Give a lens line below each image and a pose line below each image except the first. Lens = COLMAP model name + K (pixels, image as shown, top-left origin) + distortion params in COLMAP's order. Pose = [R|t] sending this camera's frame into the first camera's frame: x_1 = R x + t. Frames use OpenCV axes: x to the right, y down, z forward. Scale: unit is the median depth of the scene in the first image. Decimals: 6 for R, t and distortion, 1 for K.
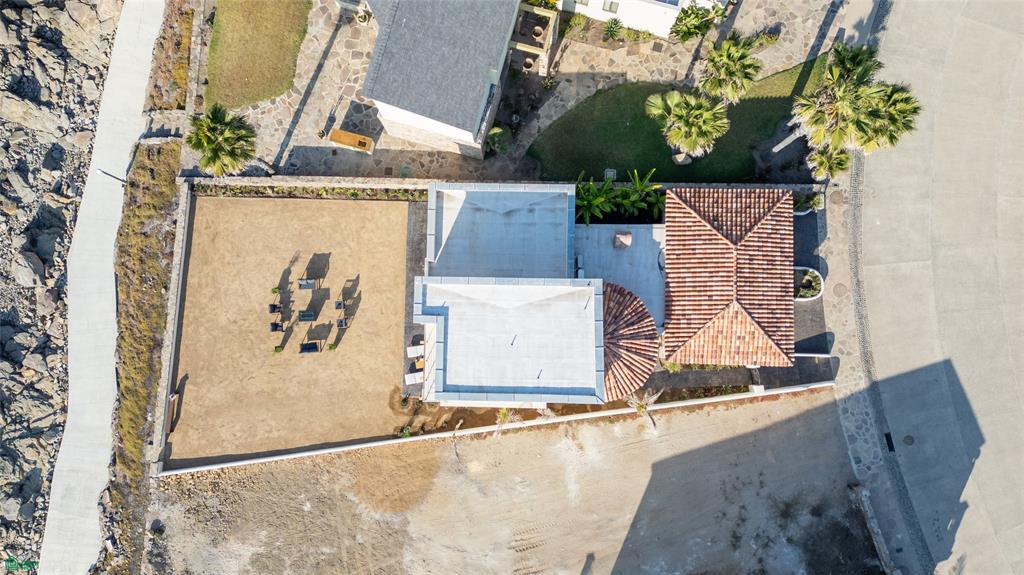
lens RADIAL K [[718.7, 0, 512.0], [0, 718.7, 287.5], [0, 0, 1]] dist [0.080823, -0.075325]
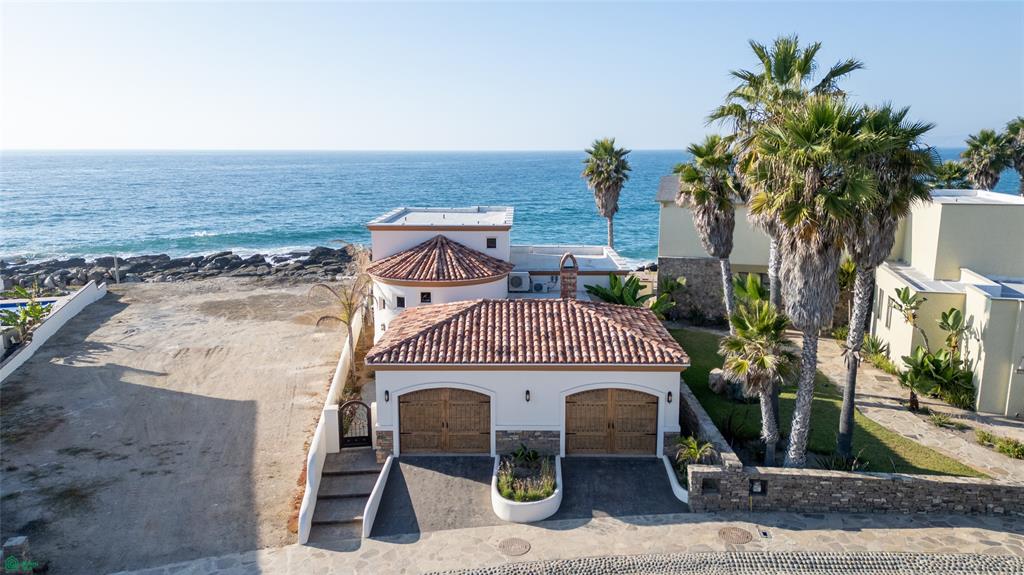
lens RADIAL K [[718.7, 0, 512.0], [0, 718.7, 287.5], [0, 0, 1]] dist [0.080823, -0.075325]
pose [[0.008928, 0.178765, -0.983851, 0.907887], [-0.996460, 0.083842, 0.006192, -0.010508], [0.083595, 0.980313, 0.178881, 0.849487]]
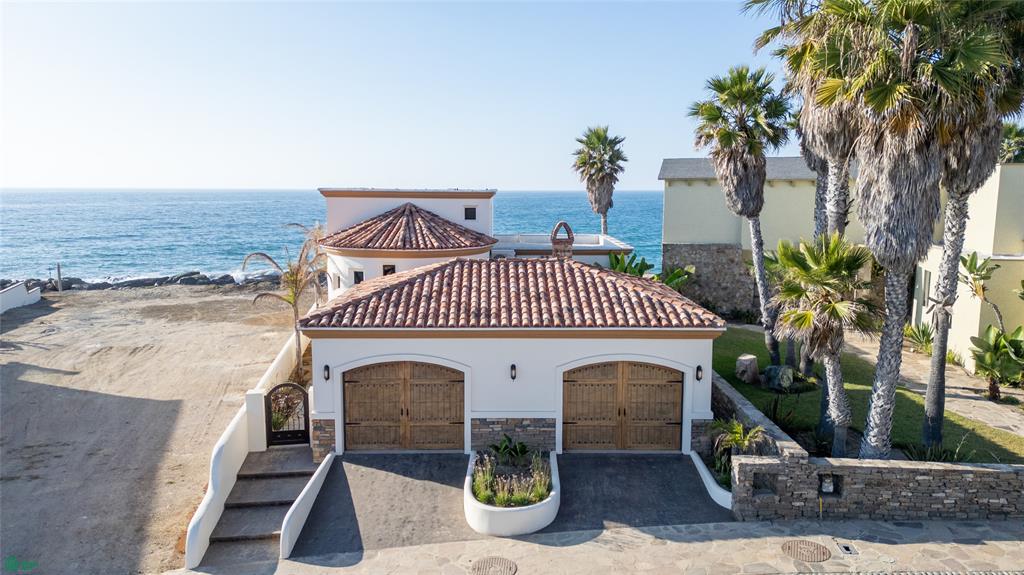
lens RADIAL K [[718.7, 0, 512.0], [0, 718.7, 287.5], [0, 0, 1]] dist [0.080823, -0.075325]
pose [[0.029167, 0.125604, -0.991652, 0.790499], [-0.996374, 0.082983, -0.018795, -0.007531], [0.079929, 0.988604, 0.127569, 0.928154]]
